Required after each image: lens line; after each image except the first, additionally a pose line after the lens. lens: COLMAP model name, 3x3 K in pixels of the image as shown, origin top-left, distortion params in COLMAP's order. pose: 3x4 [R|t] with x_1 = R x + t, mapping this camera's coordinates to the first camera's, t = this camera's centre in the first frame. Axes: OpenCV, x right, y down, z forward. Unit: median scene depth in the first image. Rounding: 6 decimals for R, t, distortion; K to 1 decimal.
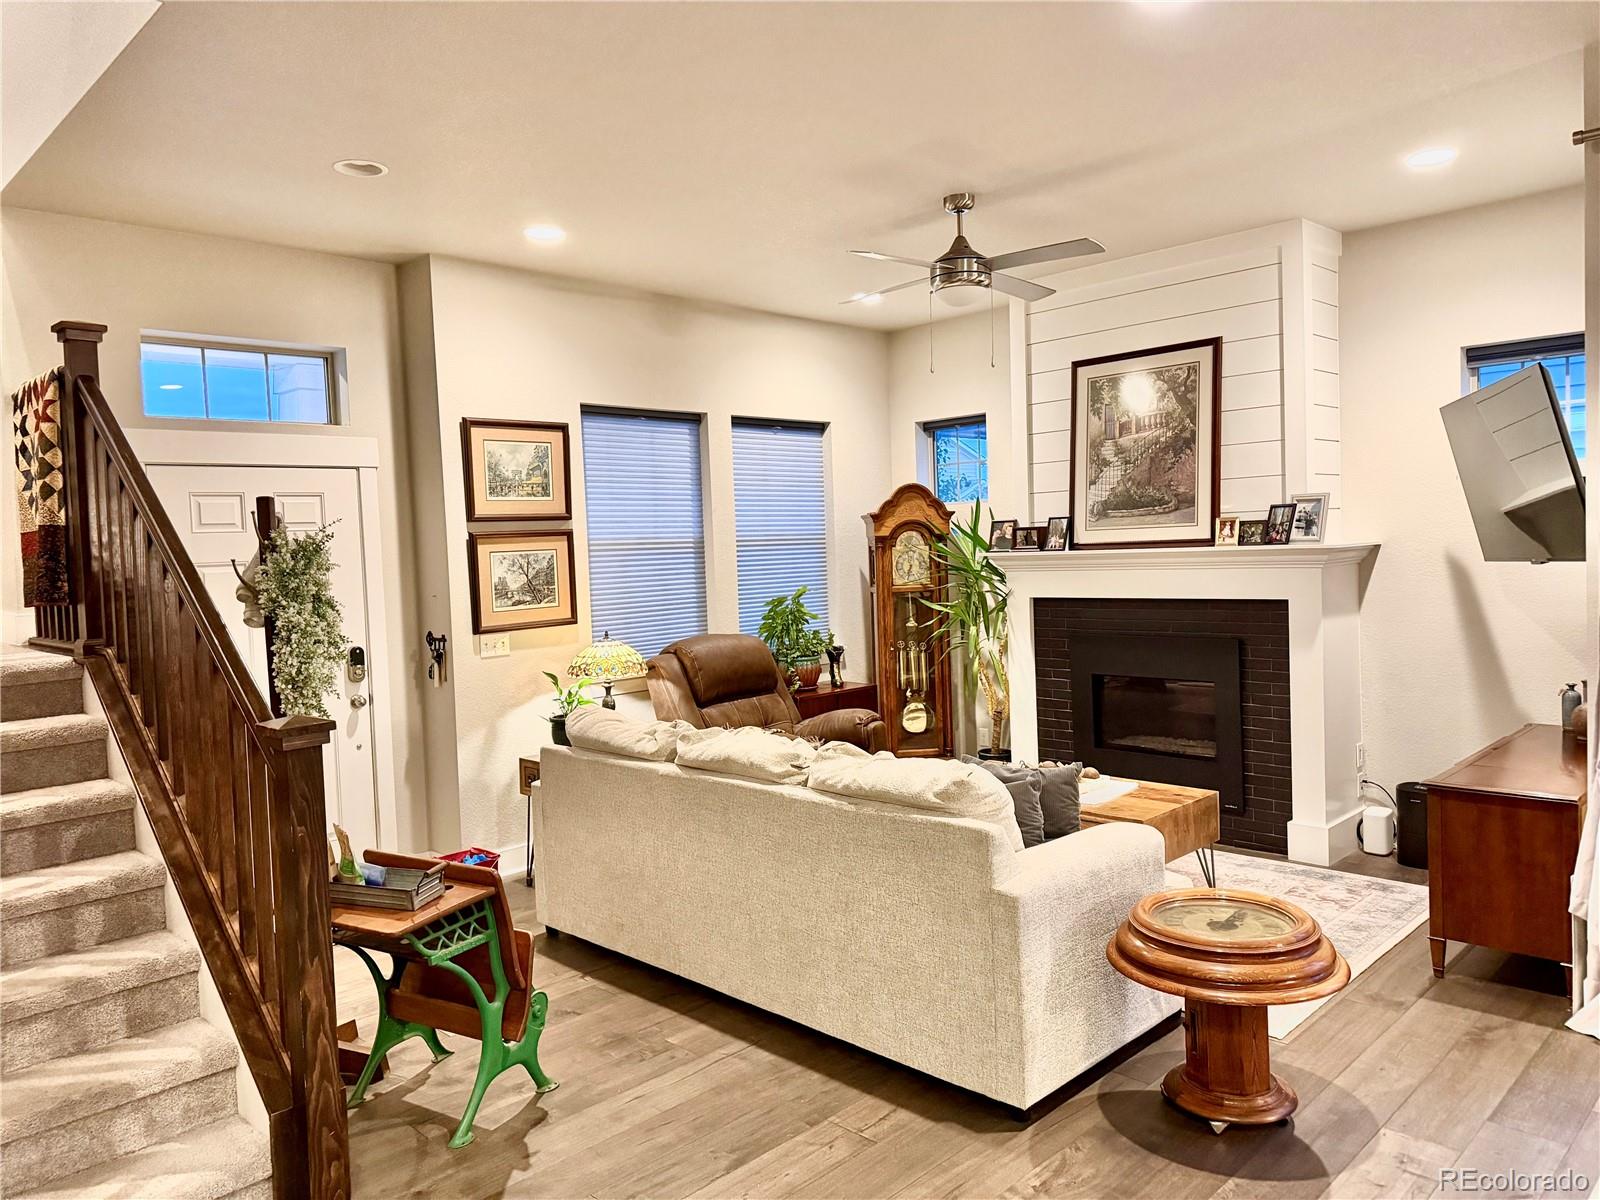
lens RADIAL K [[1123.2, 0, 800.0], [0, 1123.2, 600.0], [0, 0, 1]] dist [0.185585, -0.352227]
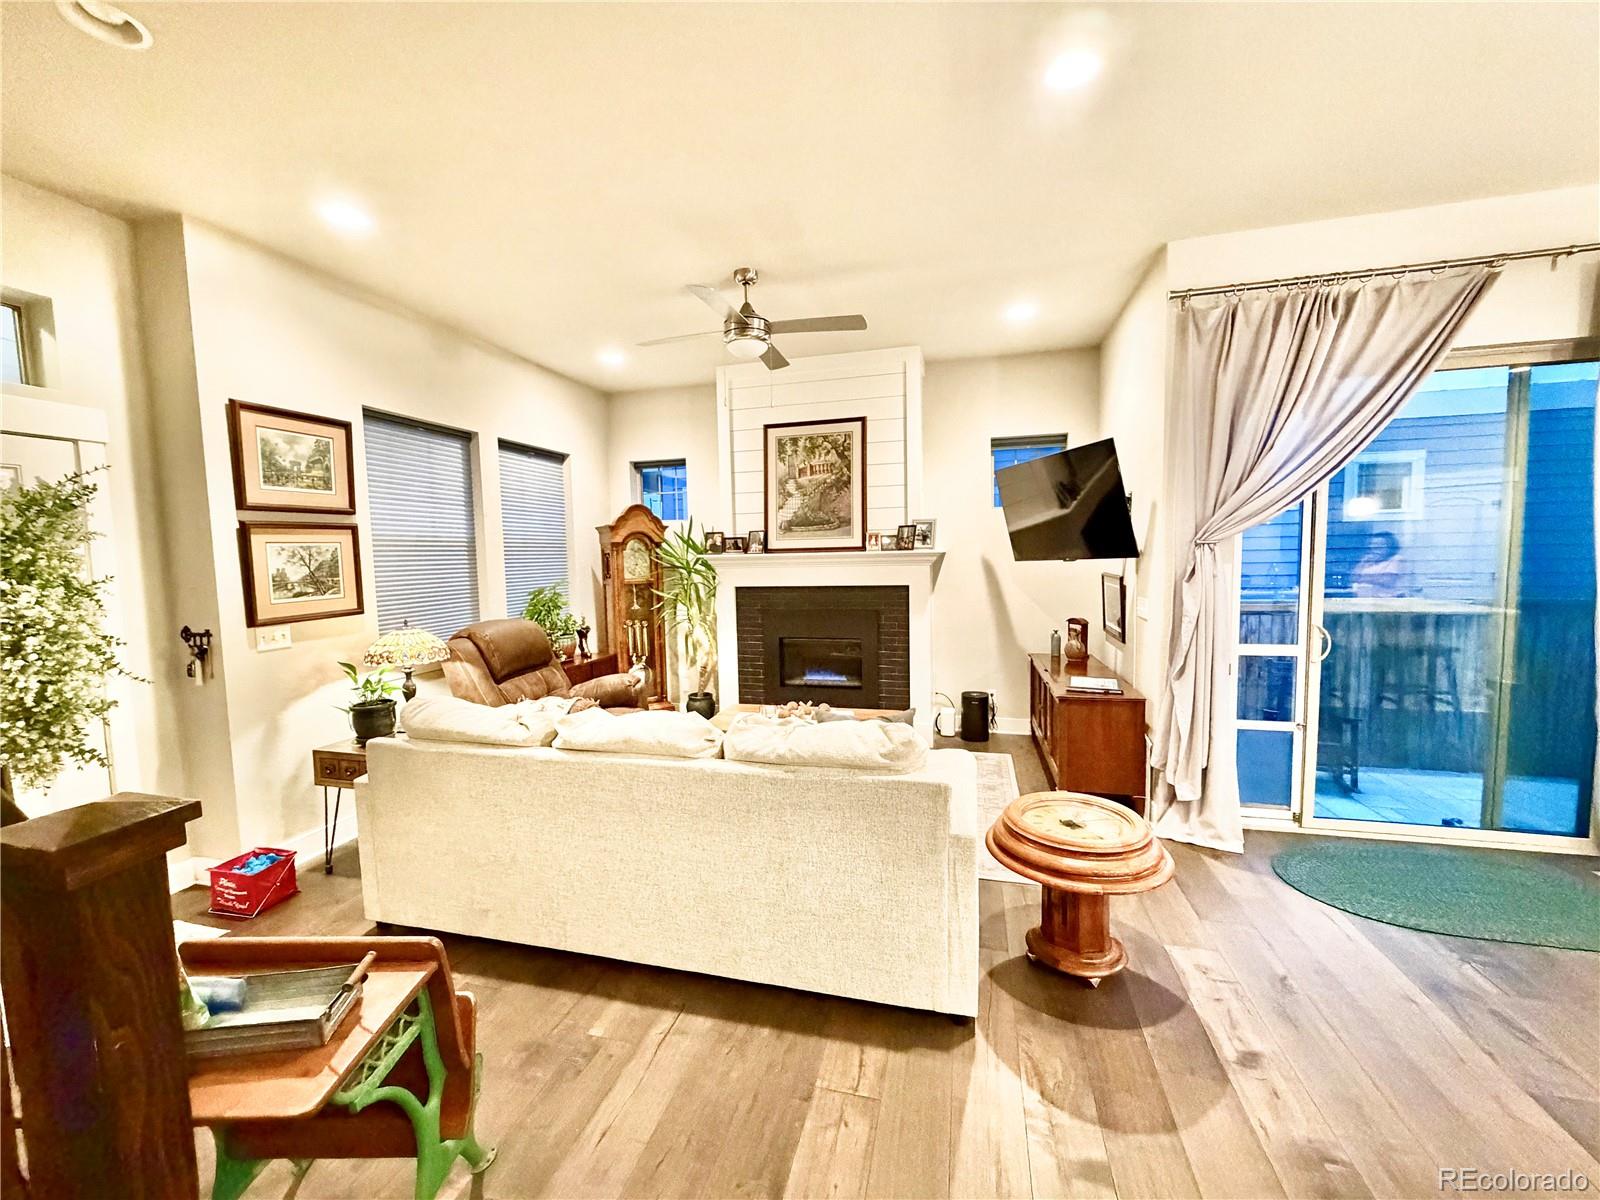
lens RADIAL K [[642.0, 0, 800.0], [0, 642.0, 600.0], [0, 0, 1]] dist [0.000797, 0.005356]
pose [[0.865930, -0.019132, 0.499798, -0.147952], [0.014740, 0.999810, 0.012734, 0.006617], [-0.499947, -0.003659, 0.866048, 0.285055]]
